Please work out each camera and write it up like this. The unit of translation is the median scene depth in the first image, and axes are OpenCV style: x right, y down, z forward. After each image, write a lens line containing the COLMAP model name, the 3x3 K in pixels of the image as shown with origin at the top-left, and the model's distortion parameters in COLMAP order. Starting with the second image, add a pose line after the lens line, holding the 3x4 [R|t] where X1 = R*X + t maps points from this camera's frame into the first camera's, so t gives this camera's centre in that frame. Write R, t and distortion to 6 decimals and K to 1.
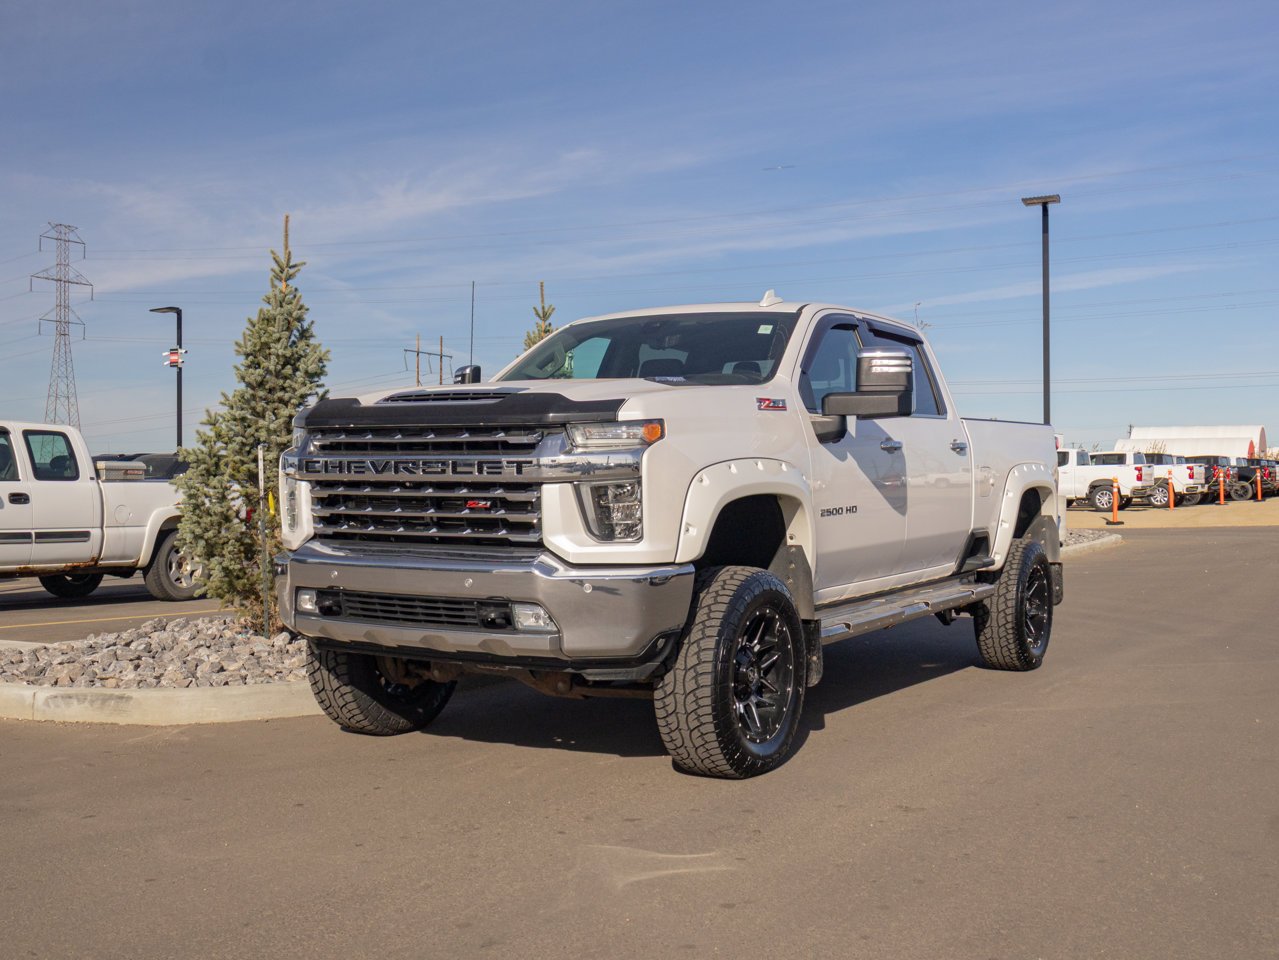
lens RADIAL K [[1442.3, 0, 606.6], [0, 1442.3, 480.0], [0, 0, 1]] dist [0.010277, 0.007024]
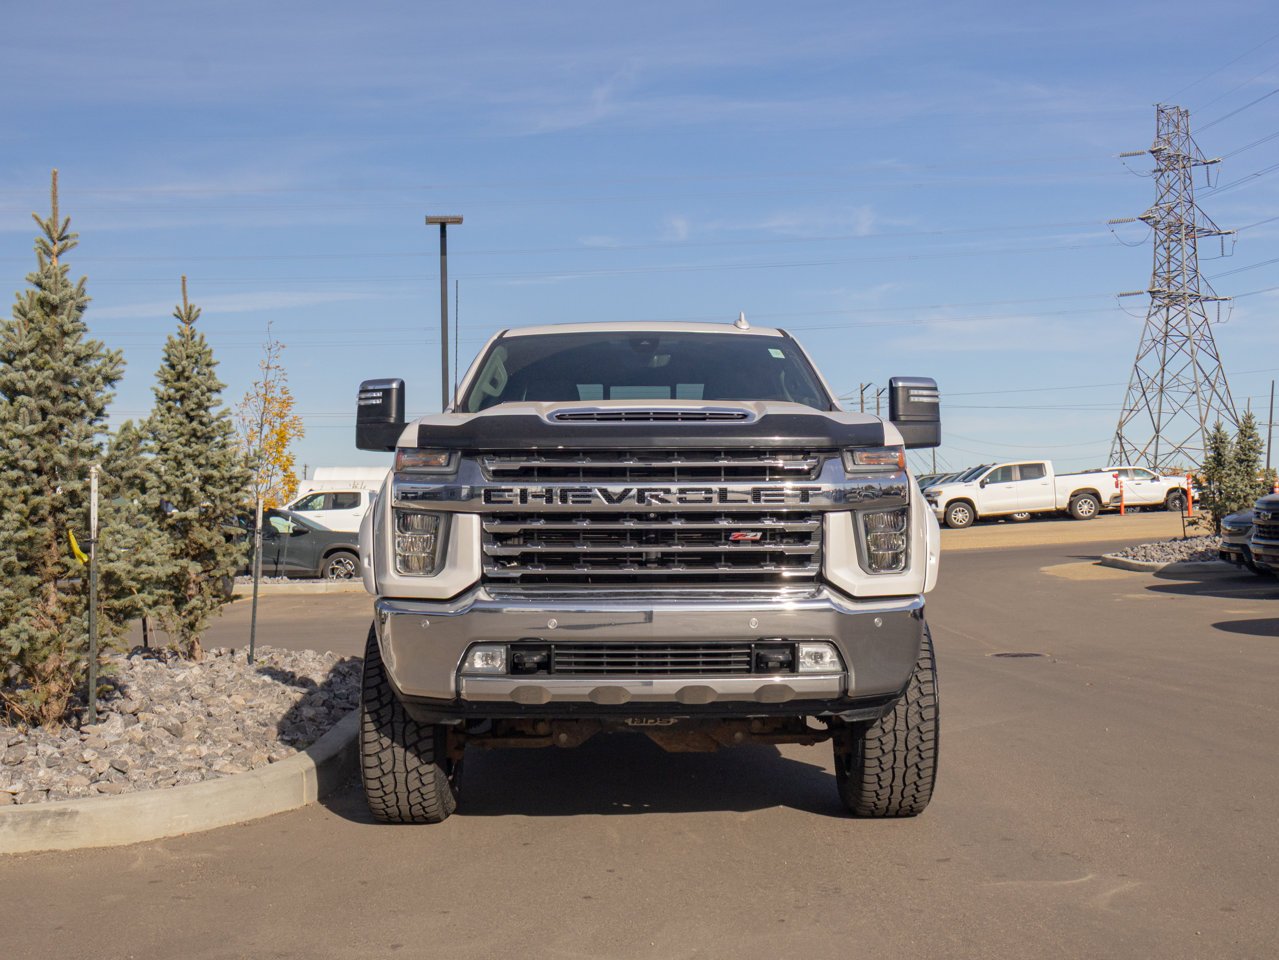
lens RADIAL K [[1637.6, 0, 641.4], [0, 1637.6, 544.5], [0, 0, 1]] dist [0.016062, -0.026423]
pose [[0.833392, -0.016521, 0.552436, -0.674038], [0.010511, 0.999846, 0.014045, 0.006587], [-0.552583, -0.005898, 0.833437, 0.177673]]
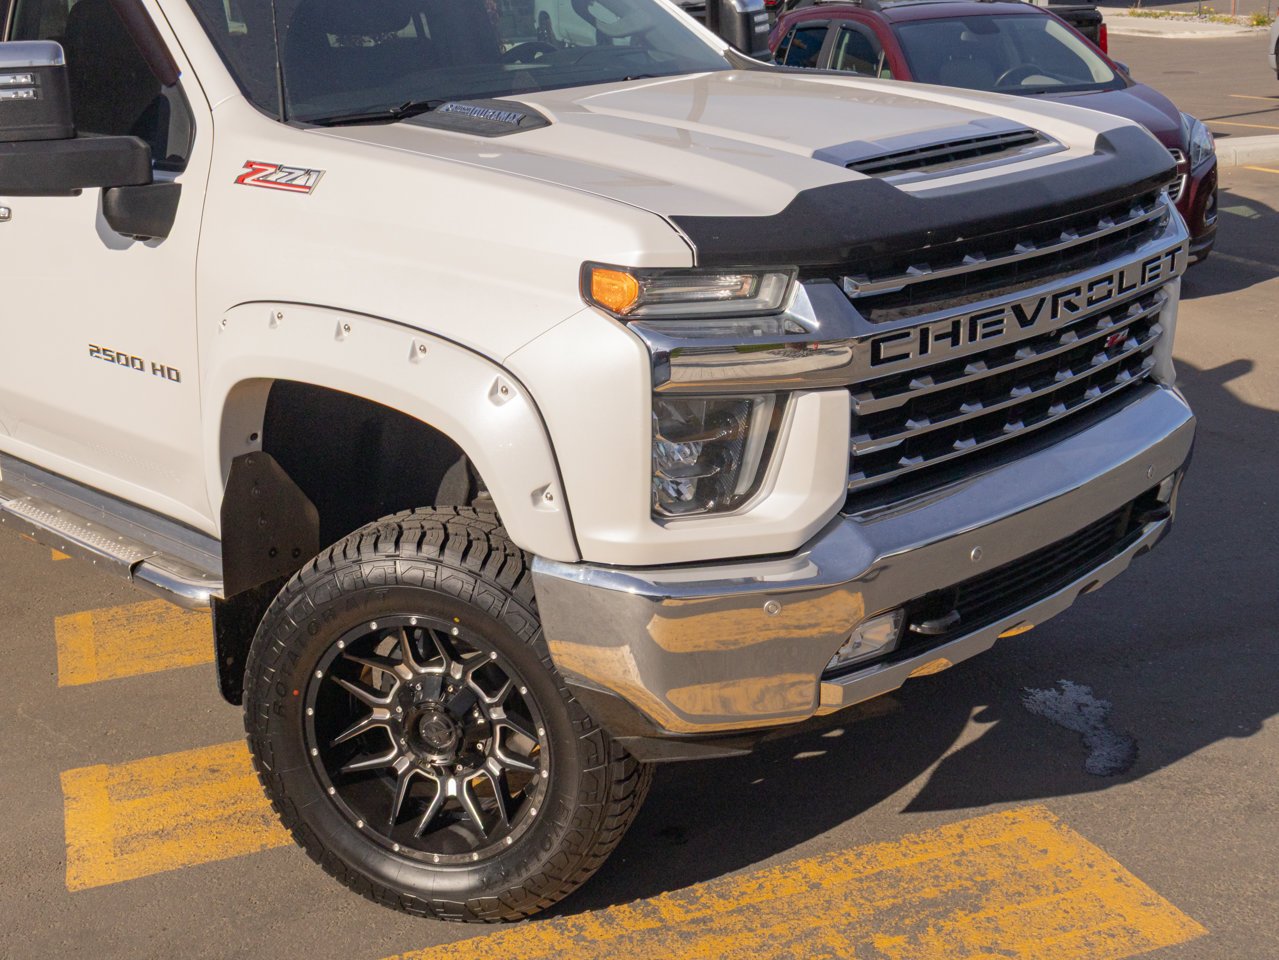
lens RADIAL K [[1724.6, 0, 639.5], [0, 1724.6, 480.0], [0, 0, 1]] dist [0.000961, -0.062298]
pose [[0.193297, -0.301159, 0.933777, -0.739137], [0.042404, 0.953401, 0.298711, -0.134210], [-0.980224, -0.018144, 0.197060, 1.000961]]
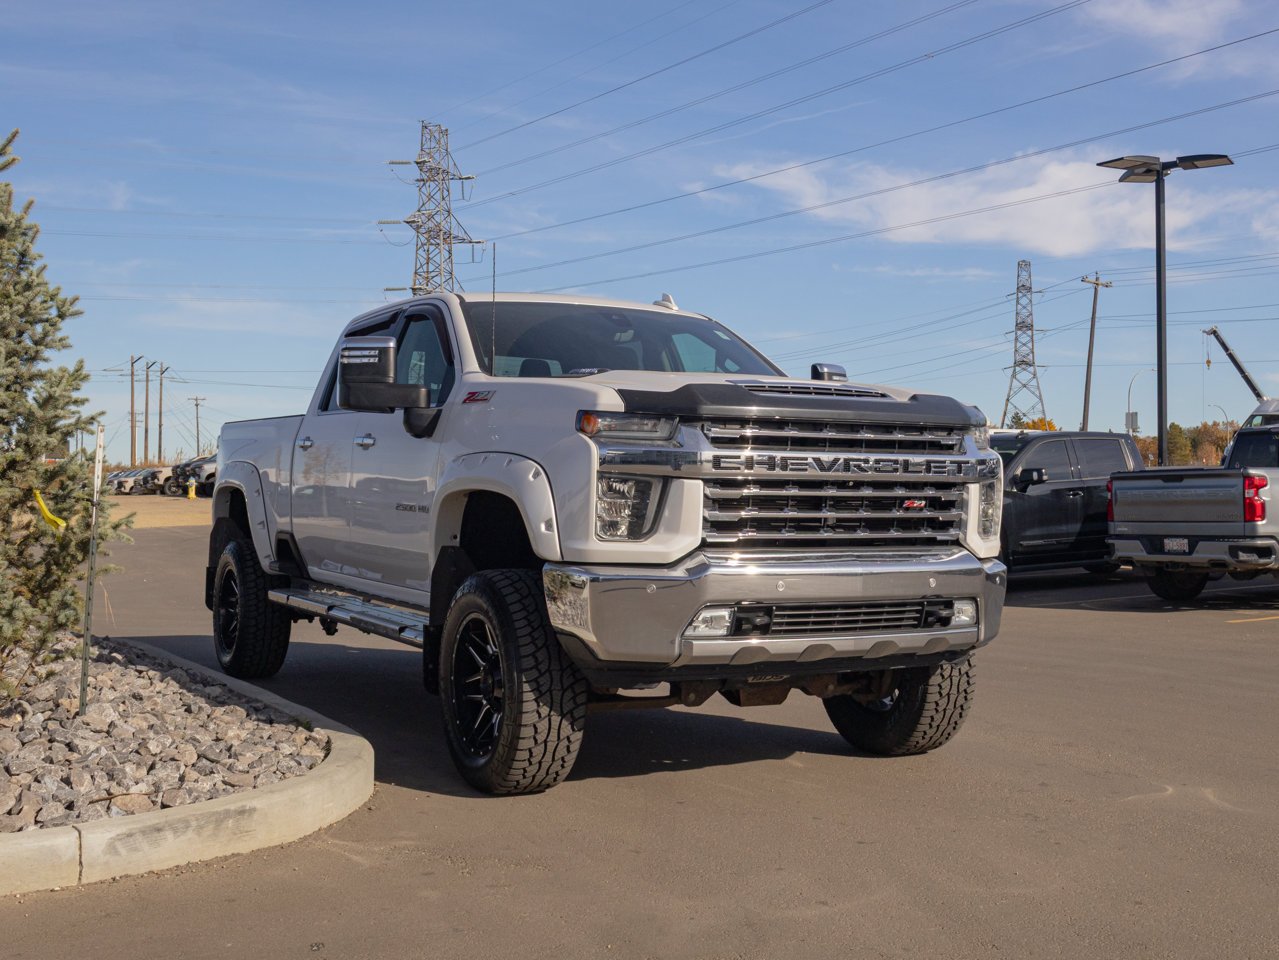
lens RADIAL K [[1531.1, 0, 645.3], [0, 1531.1, 503.4], [0, 0, 1]] dist [0.021723, 0.025136]
pose [[0.473570, -0.005816, 0.880737, -1.050034], [-0.002431, 0.999966, 0.007911, 0.008239], [-0.880753, -0.005887, 0.473539, 0.634960]]
